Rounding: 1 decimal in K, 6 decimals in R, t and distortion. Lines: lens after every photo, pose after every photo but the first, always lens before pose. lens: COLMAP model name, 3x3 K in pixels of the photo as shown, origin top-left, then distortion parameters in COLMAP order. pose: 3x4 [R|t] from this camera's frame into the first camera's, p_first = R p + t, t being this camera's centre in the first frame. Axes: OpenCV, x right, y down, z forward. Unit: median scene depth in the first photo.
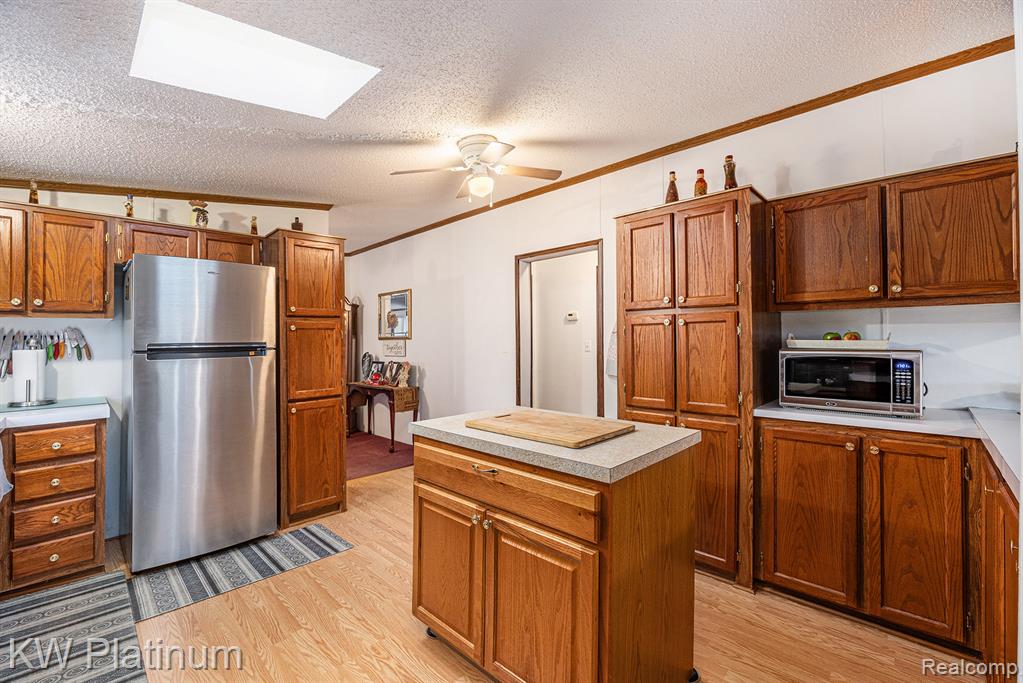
lens RADIAL K [[427.1, 0, 509.1], [0, 427.1, 338.3], [0, 0, 1]] dist [-0.003456, -0.000182]
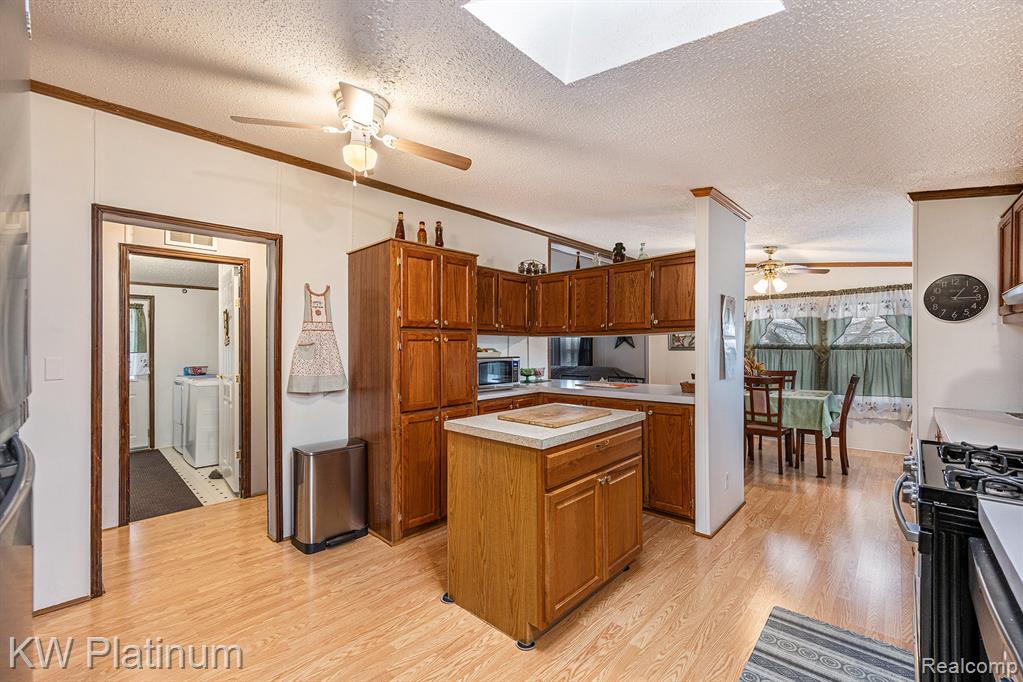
lens RADIAL K [[427.1, 0, 514.7], [0, 427.1, 339.3], [0, 0, 1]] dist [-0.003456, -0.000182]
pose [[-0.022867, 0.017128, 0.999592, -0.959069], [0.000836, 0.999853, -0.017113, -0.017755], [-0.999738, 0.000444, -0.022878, 0.840596]]
